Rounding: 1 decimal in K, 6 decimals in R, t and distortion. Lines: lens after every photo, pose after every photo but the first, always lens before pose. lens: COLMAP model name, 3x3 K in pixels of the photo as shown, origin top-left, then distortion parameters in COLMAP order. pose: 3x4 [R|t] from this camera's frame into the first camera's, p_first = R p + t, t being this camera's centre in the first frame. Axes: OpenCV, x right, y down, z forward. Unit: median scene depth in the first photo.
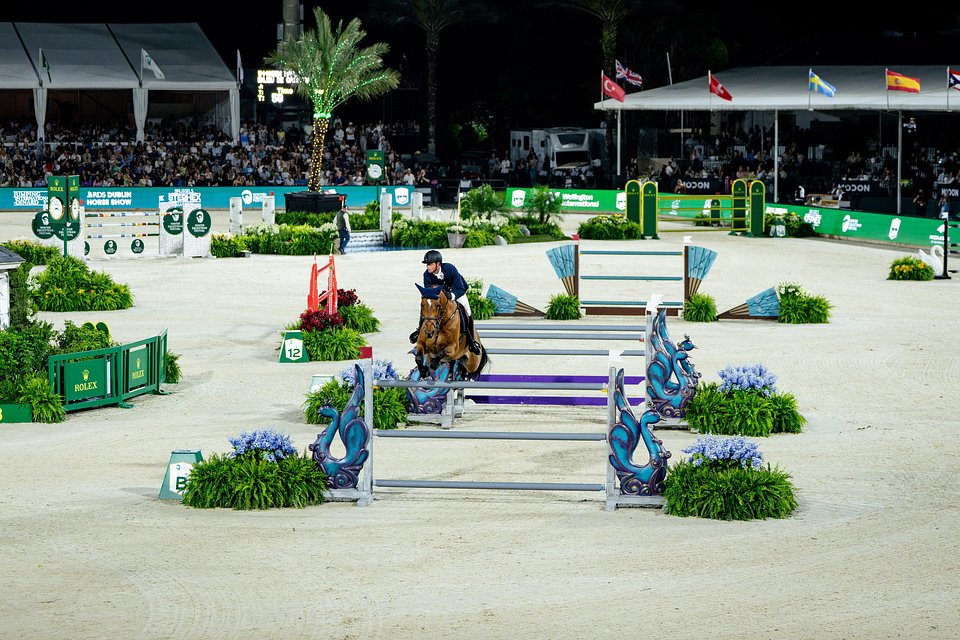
lens RADIAL K [[2807.0, 0, 480.0], [0, 2807.0, 320.0], [0, 0, 1]] dist [-0.001416, 1.050453]
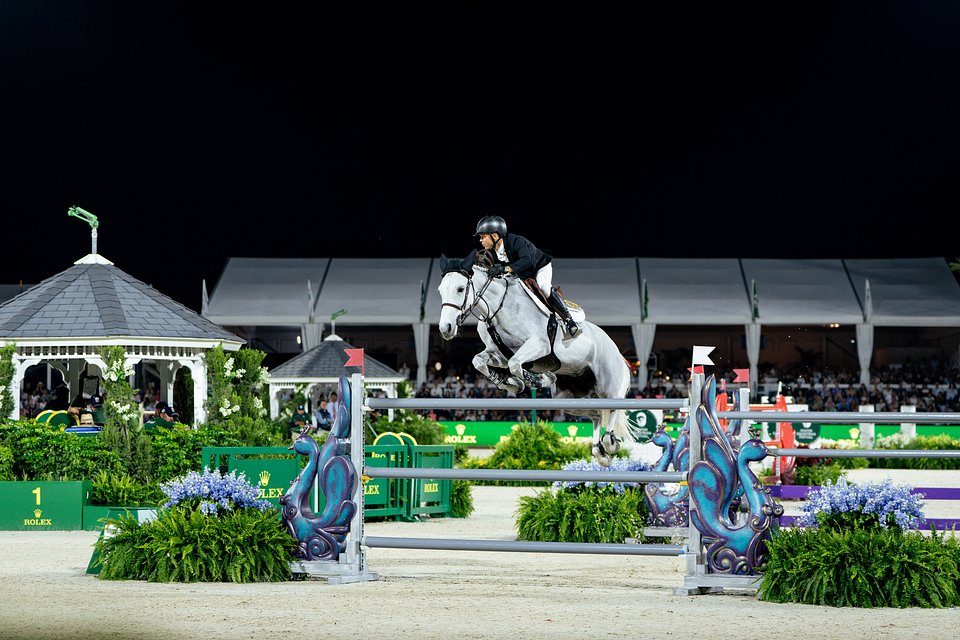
lens RADIAL K [[2807.0, 0, 480.0], [0, 2807.0, 320.0], [0, 0, 1]] dist [-0.001416, 1.050453]
pose [[0.938308, -0.011879, -0.345597, 0.220021], [-0.031671, 0.992257, -0.120095, 0.082578], [0.344348, 0.123632, 0.930666, 0.381660]]
